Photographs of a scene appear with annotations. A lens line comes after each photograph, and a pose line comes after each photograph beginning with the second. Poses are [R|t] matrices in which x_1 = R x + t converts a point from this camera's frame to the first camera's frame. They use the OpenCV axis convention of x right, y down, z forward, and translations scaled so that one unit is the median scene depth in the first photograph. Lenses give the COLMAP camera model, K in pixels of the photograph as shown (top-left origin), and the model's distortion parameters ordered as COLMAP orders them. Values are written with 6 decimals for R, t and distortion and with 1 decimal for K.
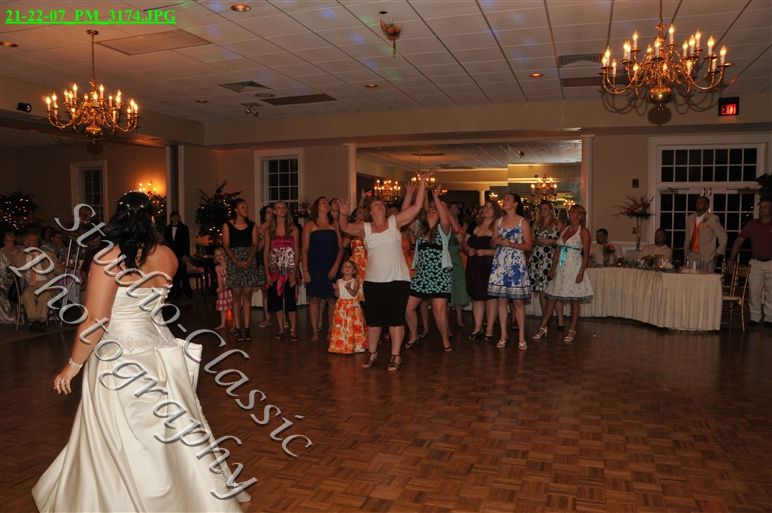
lens RADIAL K [[636.0, 0, 386.0], [0, 636.0, 256.5], [0, 0, 1]] dist [-0.084191, 0.005812]
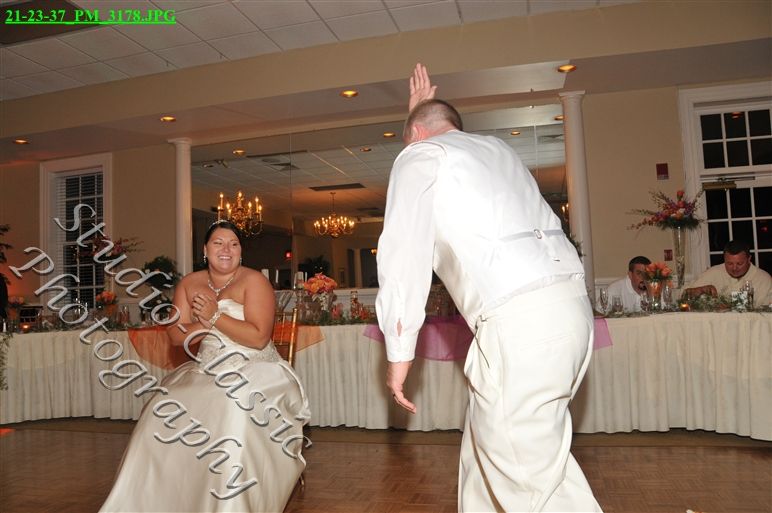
lens RADIAL K [[636.0, 0, 386.0], [0, 636.0, 256.5], [0, 0, 1]] dist [-0.084191, 0.005812]
pose [[0.996896, -0.028594, 0.073359, 0.108262], [0.037861, 0.991022, -0.128224, 0.021204], [-0.069034, 0.130604, 0.989028, 0.474300]]
